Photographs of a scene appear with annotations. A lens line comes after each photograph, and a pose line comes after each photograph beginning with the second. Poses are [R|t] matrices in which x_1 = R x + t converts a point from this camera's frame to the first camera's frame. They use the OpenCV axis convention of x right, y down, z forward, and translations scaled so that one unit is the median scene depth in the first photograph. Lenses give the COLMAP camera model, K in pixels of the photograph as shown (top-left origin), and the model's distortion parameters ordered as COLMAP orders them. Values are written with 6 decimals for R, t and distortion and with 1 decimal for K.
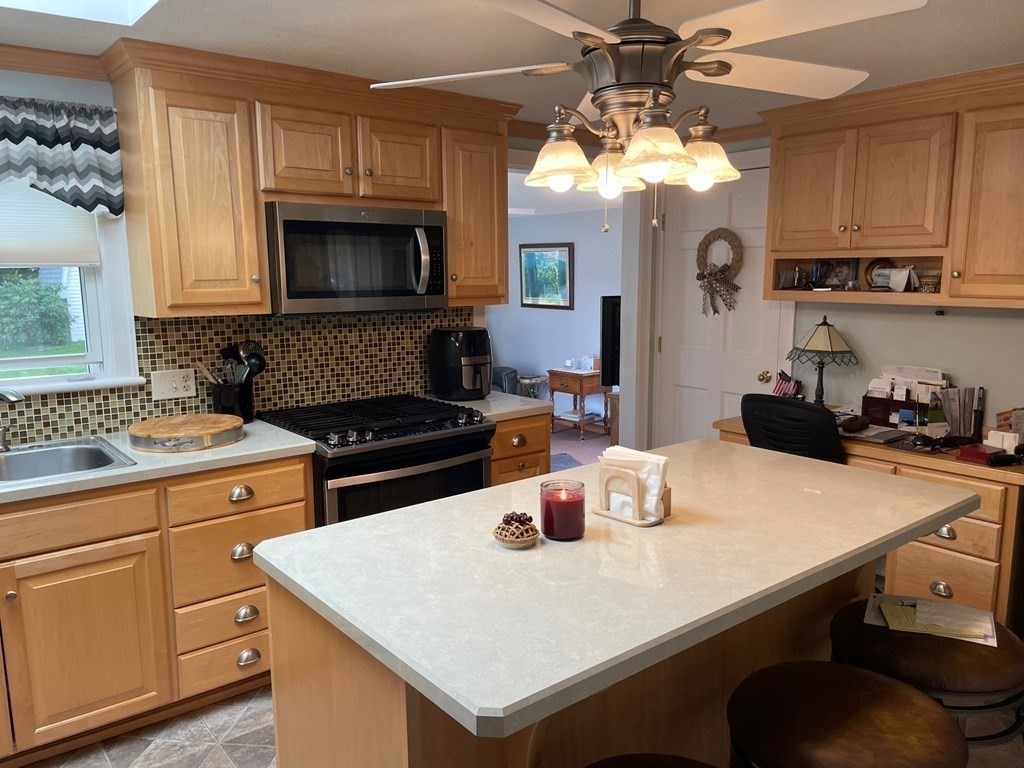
lens RADIAL K [[775.6, 0, 511.8], [0, 775.6, 389.9], [0, 0, 1]] dist [0.091423, -0.109627]
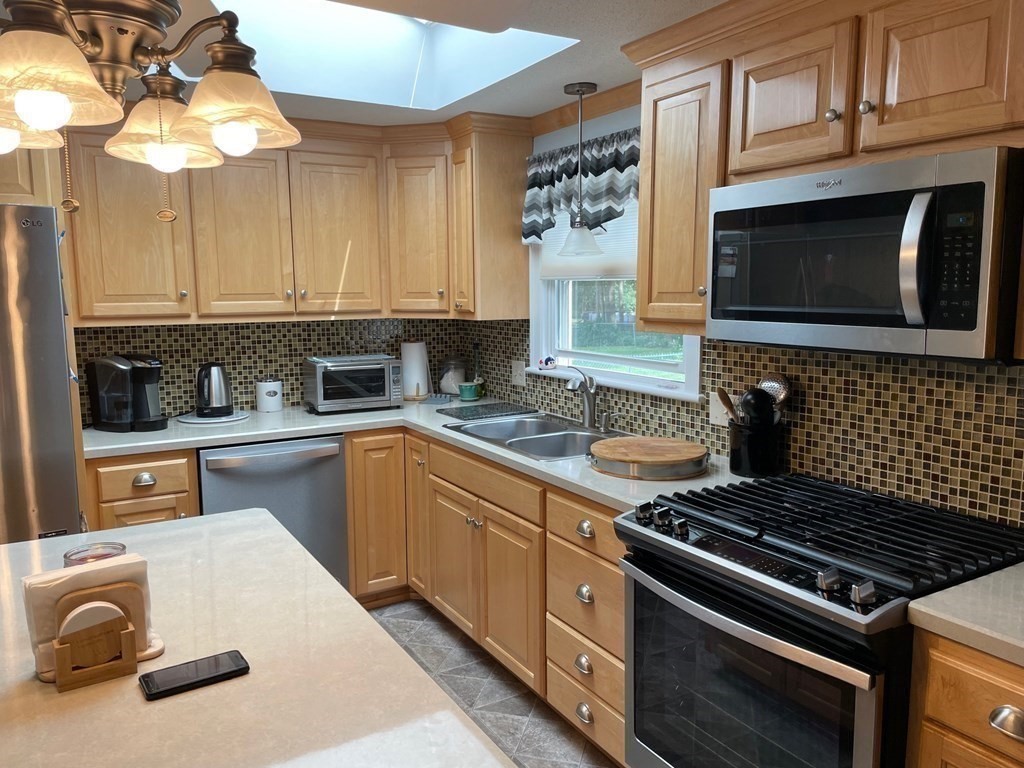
lens RADIAL K [[775.6, 0, 508.2], [0, 775.6, 380.8], [0, 0, 1]] dist [0.091423, -0.109627]
pose [[-0.154730, 0.129889, -0.979381, 0.467784], [-0.142891, 0.977954, 0.152275, -0.141526], [0.977569, 0.163507, -0.132759, 0.901860]]
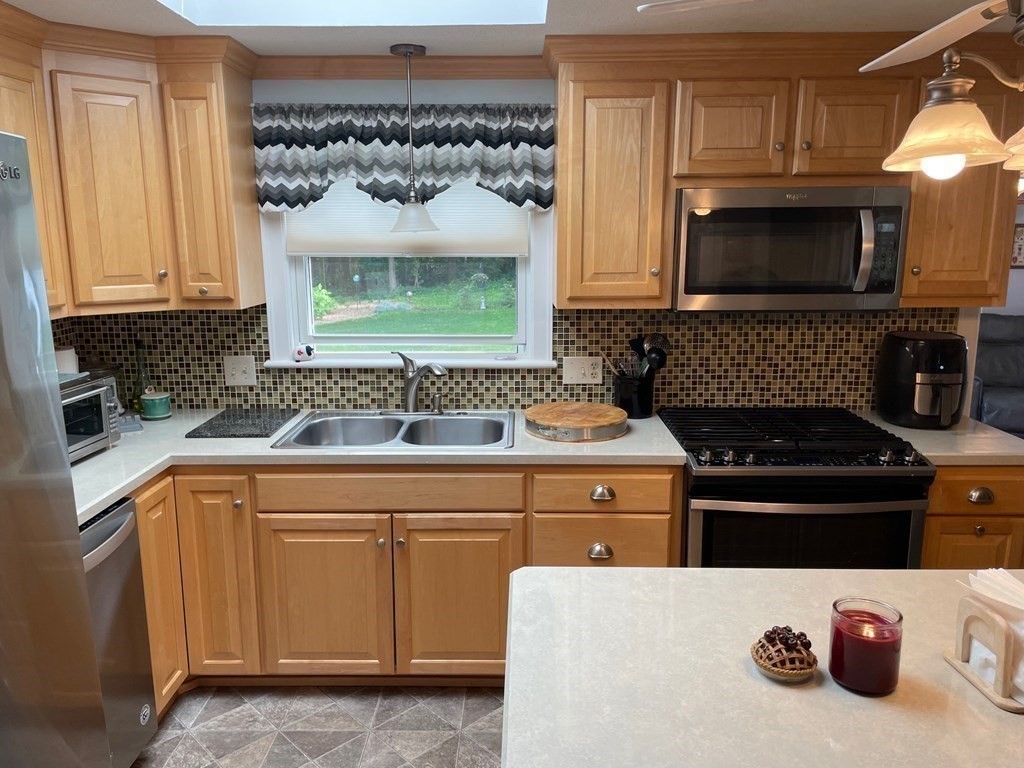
lens RADIAL K [[775.6, 0, 509.0], [0, 775.6, 382.2], [0, 0, 1]] dist [0.091423, -0.109627]
pose [[0.767164, 0.126016, -0.628951, 0.143480], [-0.101684, 0.992006, 0.074728, -0.060179], [0.633340, 0.006626, 0.773845, 0.154790]]
